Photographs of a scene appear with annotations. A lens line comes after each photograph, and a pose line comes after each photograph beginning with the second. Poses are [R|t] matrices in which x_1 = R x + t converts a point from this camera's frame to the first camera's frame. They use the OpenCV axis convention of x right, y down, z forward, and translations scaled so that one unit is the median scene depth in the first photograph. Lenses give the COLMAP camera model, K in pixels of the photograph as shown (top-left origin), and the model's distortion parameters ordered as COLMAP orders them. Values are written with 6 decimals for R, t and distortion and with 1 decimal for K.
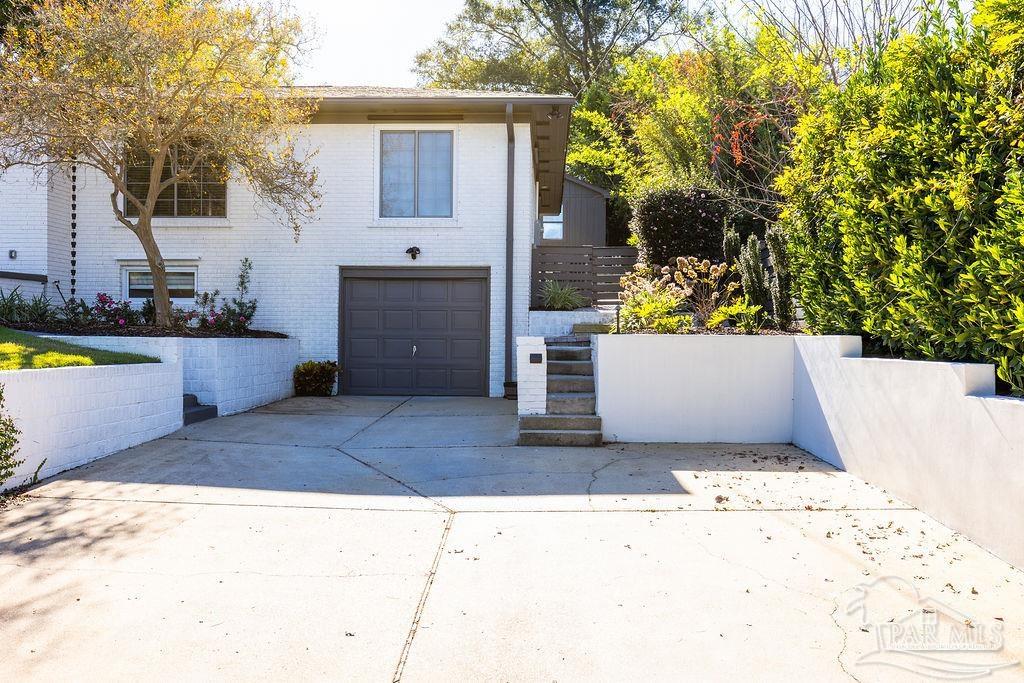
lens RADIAL K [[1013.8, 0, 512.0], [0, 1013.8, 341.5], [0, 0, 1]] dist [0.006604, 0.004037]
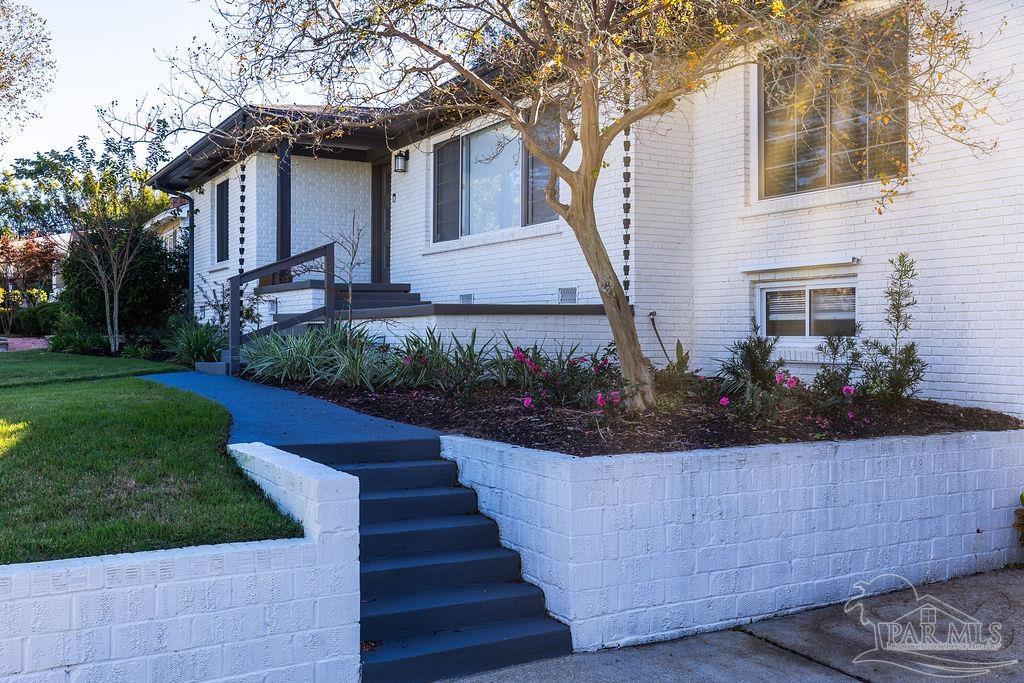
lens RADIAL K [[1013.8, 0, 512.0], [0, 1013.8, 341.5], [0, 0, 1]] dist [0.006604, 0.004037]
pose [[0.532354, -0.000270, -0.846522, 0.038190], [-0.000176, 1.000000, -0.000430, -0.040352], [0.846522, 0.000378, 0.532354, 0.574989]]
